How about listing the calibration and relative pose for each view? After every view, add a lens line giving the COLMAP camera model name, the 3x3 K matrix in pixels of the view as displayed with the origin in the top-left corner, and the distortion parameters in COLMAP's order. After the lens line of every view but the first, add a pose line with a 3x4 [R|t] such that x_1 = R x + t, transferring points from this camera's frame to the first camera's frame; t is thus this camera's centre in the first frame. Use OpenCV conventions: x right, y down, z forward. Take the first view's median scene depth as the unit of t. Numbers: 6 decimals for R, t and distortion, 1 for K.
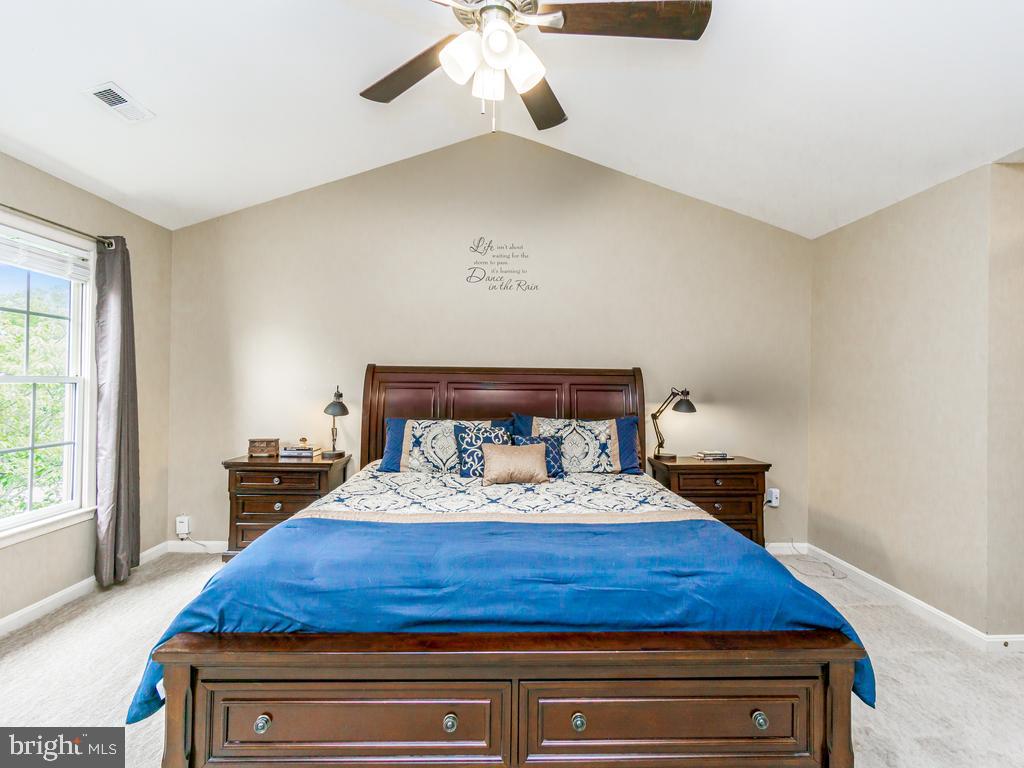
lens RADIAL K [[495.9, 0, 515.0], [0, 495.9, 375.4], [0, 0, 1]] dist [-0.006592, 0.000563]
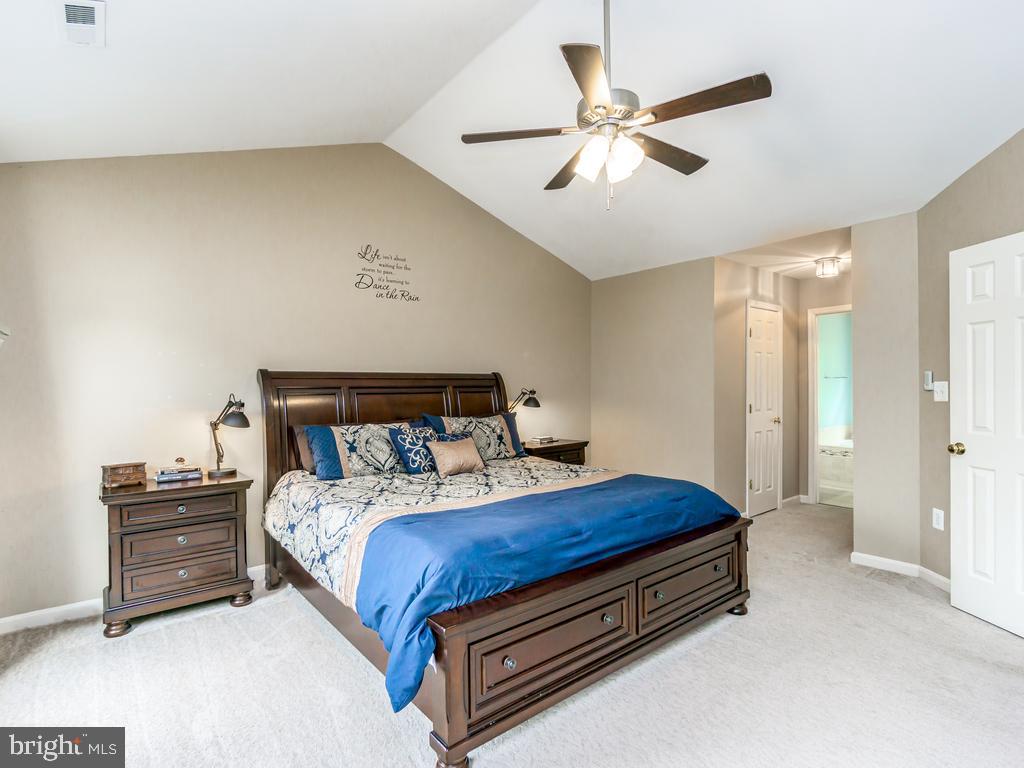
lens RADIAL K [[495.9, 0, 510.8], [0, 495.9, 388.1], [0, 0, 1]] dist [-0.006592, 0.000563]
pose [[0.804555, -0.020627, 0.593519, -0.526035], [0.008481, 0.999694, 0.023246, -0.006382], [-0.593817, -0.013669, 0.804484, 0.002900]]
